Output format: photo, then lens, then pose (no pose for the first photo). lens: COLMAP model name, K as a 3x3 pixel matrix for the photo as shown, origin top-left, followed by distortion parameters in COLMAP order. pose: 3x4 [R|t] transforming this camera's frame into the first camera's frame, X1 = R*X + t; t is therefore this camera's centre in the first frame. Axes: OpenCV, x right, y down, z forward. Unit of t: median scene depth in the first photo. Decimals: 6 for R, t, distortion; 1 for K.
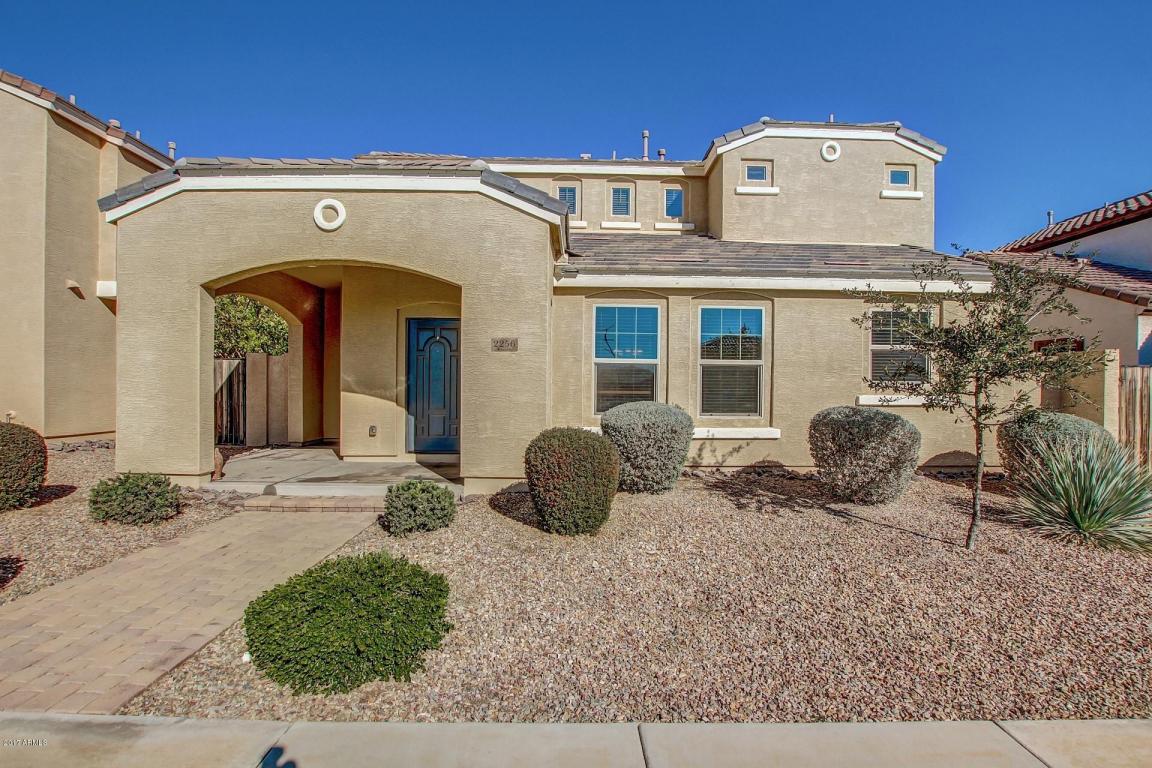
lens RADIAL K [[540.9, 0, 578.0], [0, 540.9, 389.9], [0, 0, 1]] dist [-0.029974, 0.001111]
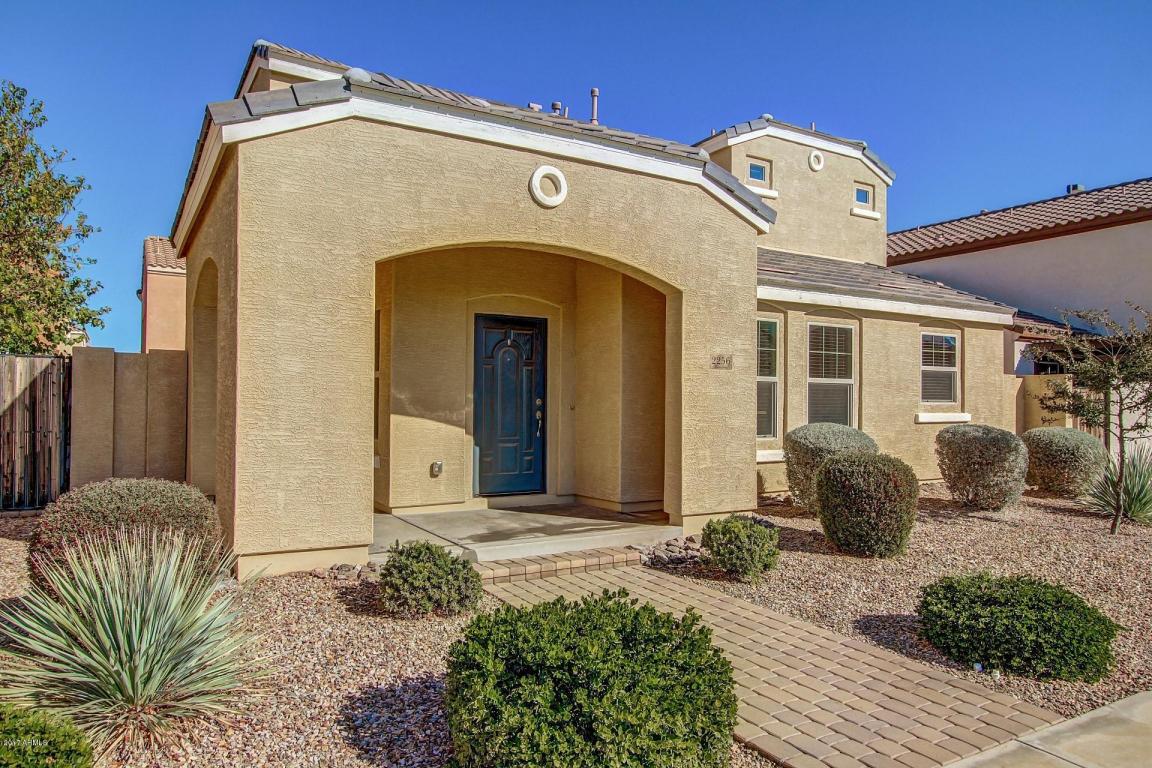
lens RADIAL K [[764.7, 0, 574.8], [0, 764.7, 382.1], [0, 0, 1]] dist [-0.001134, -0.000647]
pose [[0.863759, 0.010019, 0.503805, -0.608432], [0.000154, 0.999797, -0.020146, -0.015493], [-0.503905, 0.017479, 0.863582, 0.024900]]
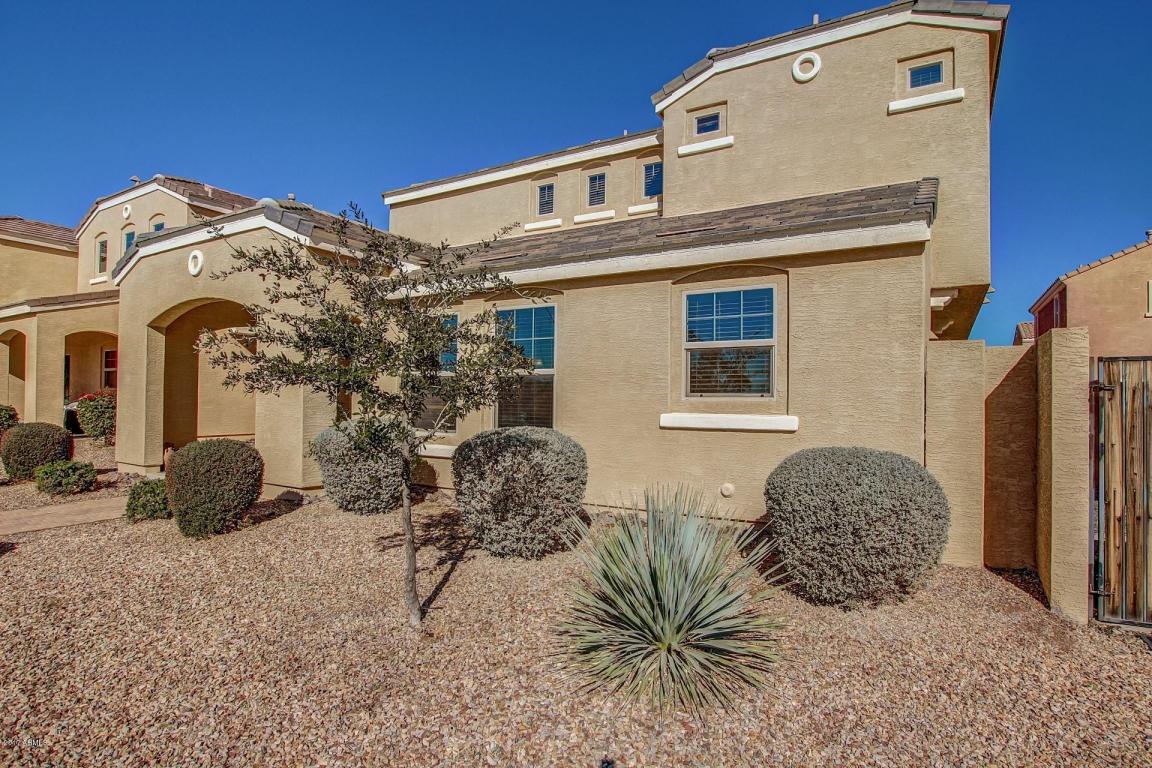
lens RADIAL K [[591.0, 0, 579.9], [0, 591.0, 389.5], [0, 0, 1]] dist [-0.023618, -0.000209]
pose [[0.850687, -0.007985, -0.525612, 0.623847], [-0.003343, 0.999782, -0.020599, -0.003181], [0.525662, 0.019280, 0.850475, 0.192545]]
